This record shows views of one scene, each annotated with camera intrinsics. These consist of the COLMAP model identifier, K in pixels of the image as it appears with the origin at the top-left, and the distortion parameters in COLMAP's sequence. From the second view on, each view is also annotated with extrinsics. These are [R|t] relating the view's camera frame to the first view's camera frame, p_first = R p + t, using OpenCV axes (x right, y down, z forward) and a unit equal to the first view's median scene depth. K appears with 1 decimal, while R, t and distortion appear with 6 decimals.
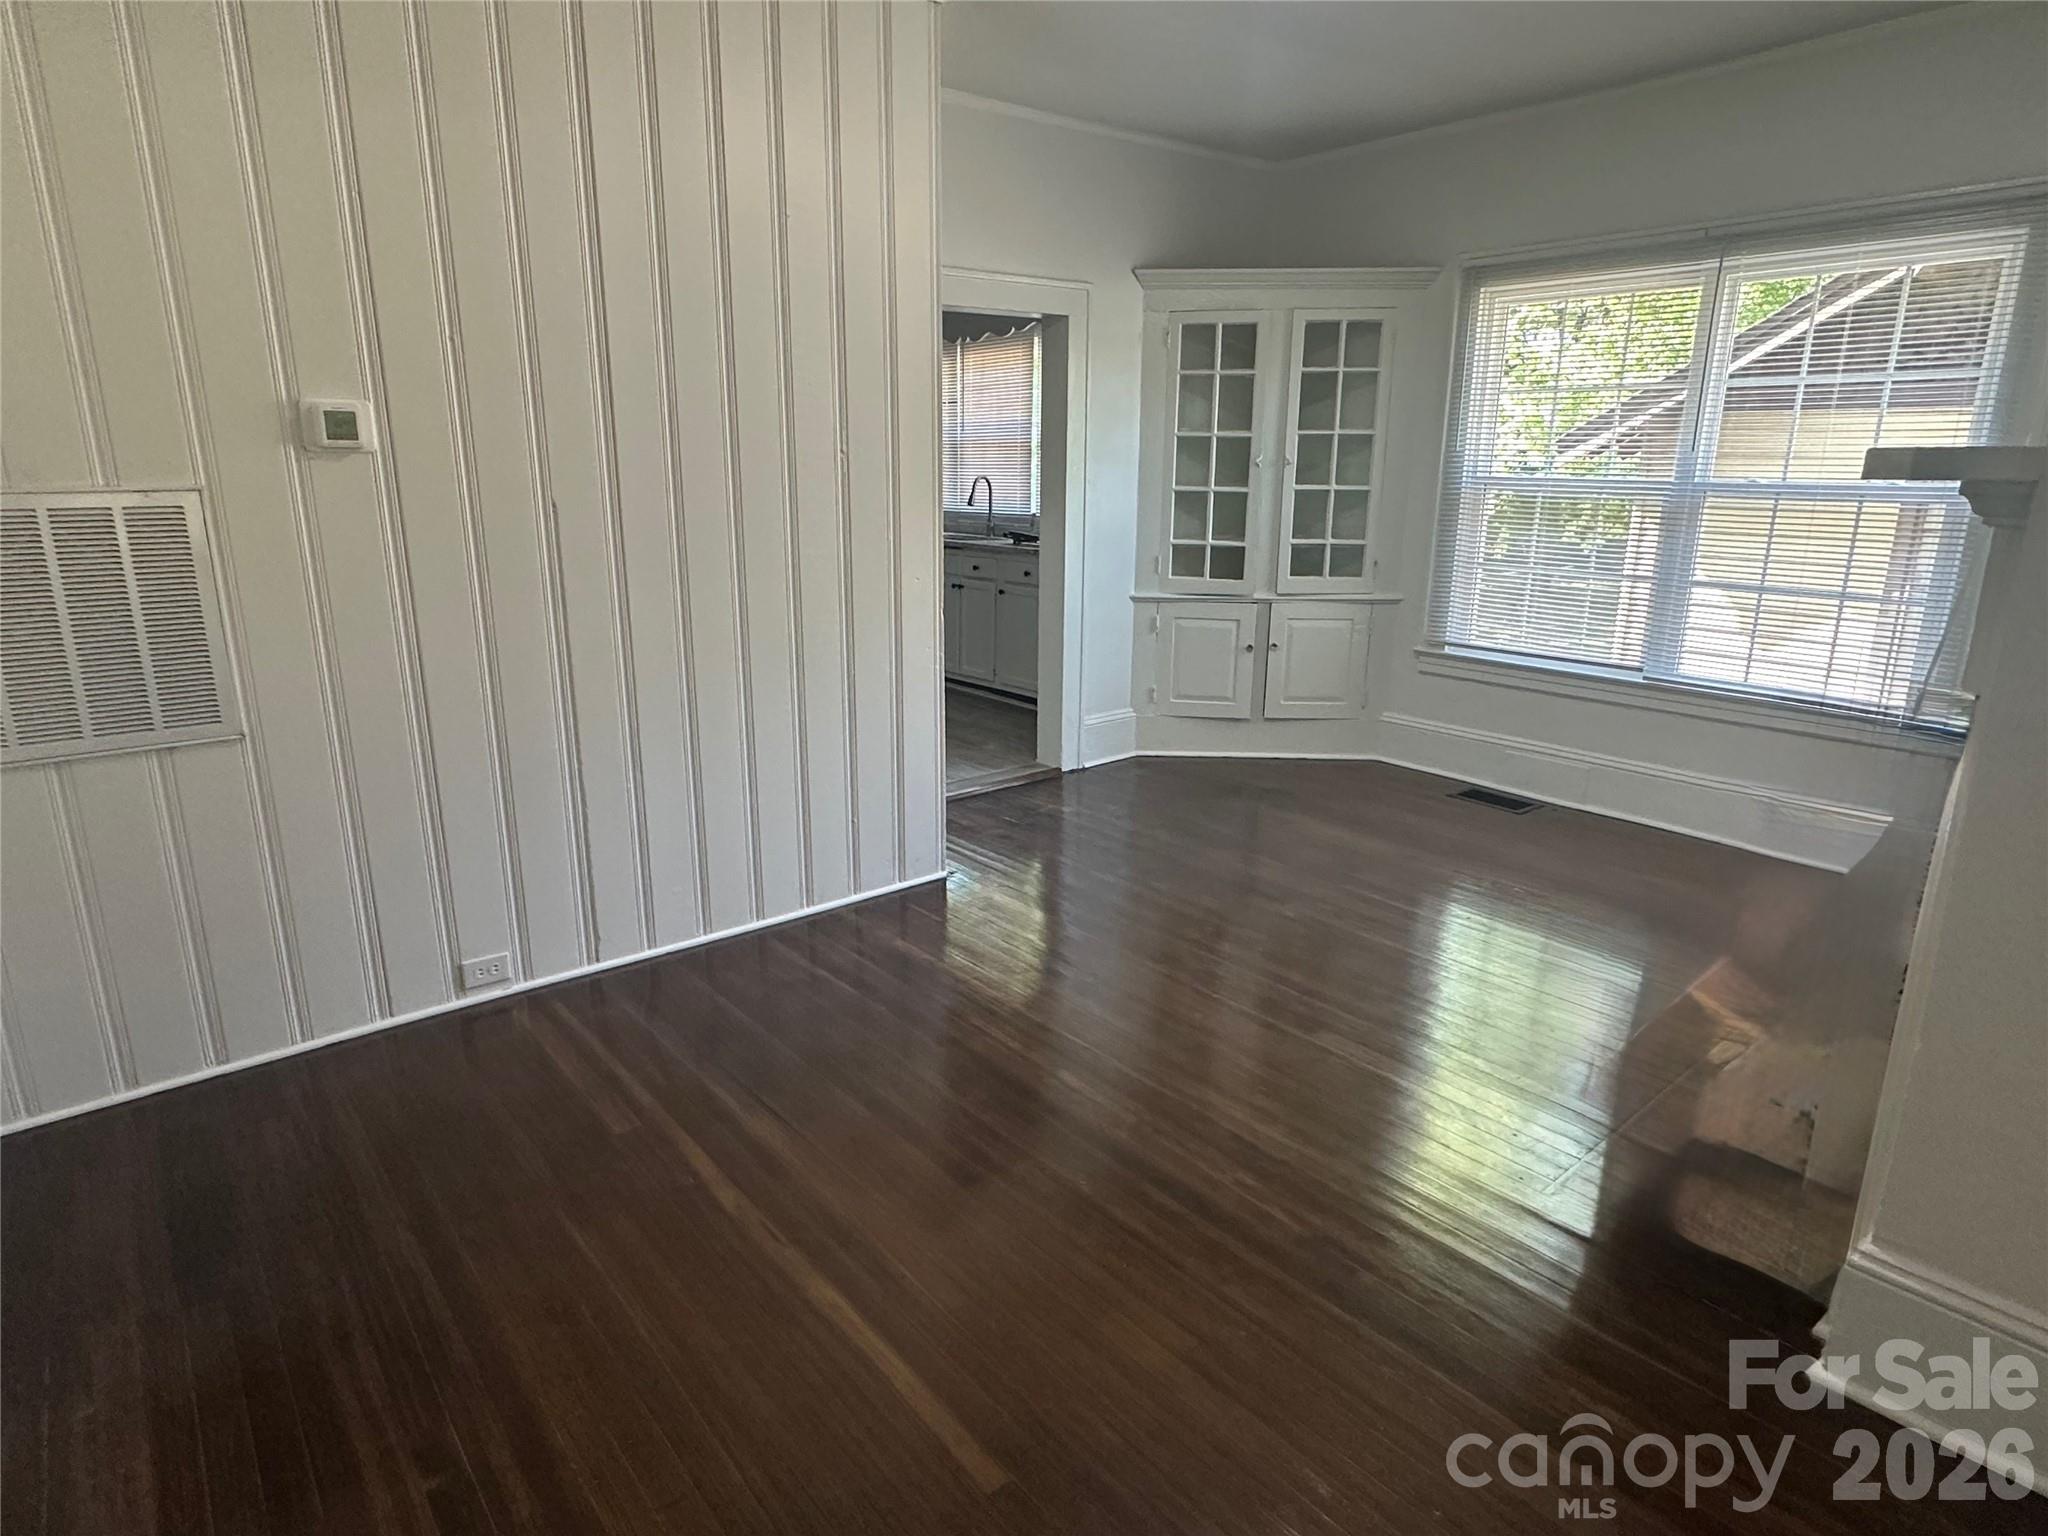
lens RADIAL K [[1125.8, 0, 1021.6], [0, 1125.8, 756.7], [0, 0, 1]] dist [-0.026056, -0.004963]
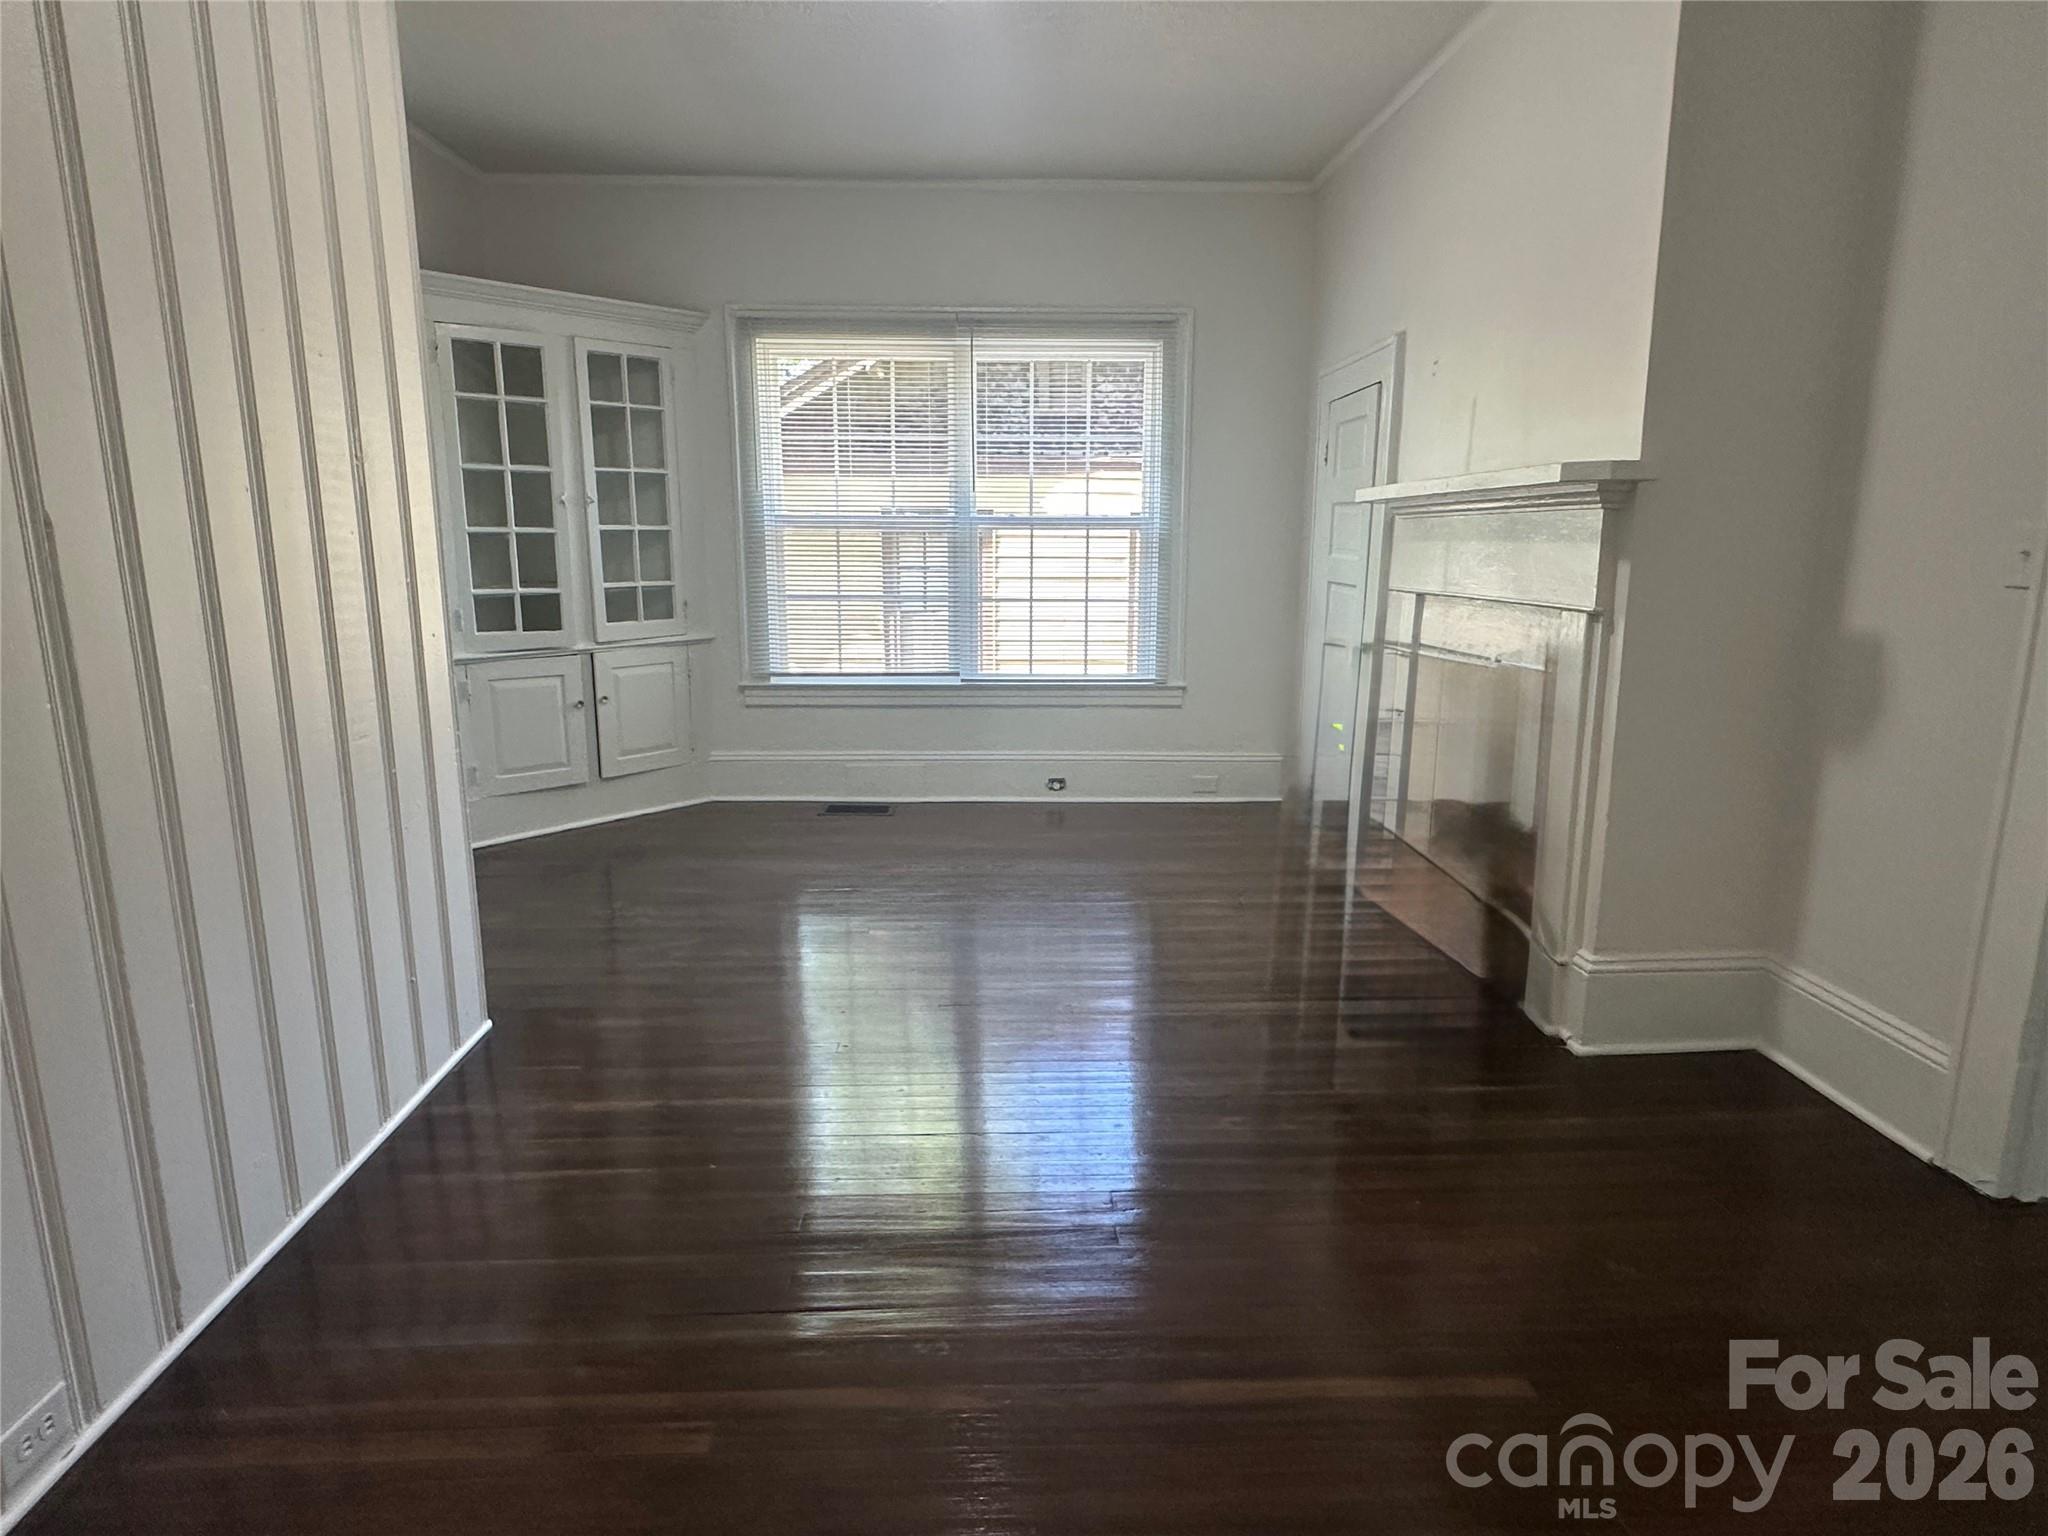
lens RADIAL K [[1125.8, 0, 1027.7], [0, 1125.8, 759.3], [0, 0, 1]] dist [-0.026056, -0.004963]
pose [[0.614049, -0.158653, 0.773158, -0.287500], [0.197943, 0.979237, 0.043732, -0.022189], [-0.764044, 0.126188, 0.632704, 0.165292]]
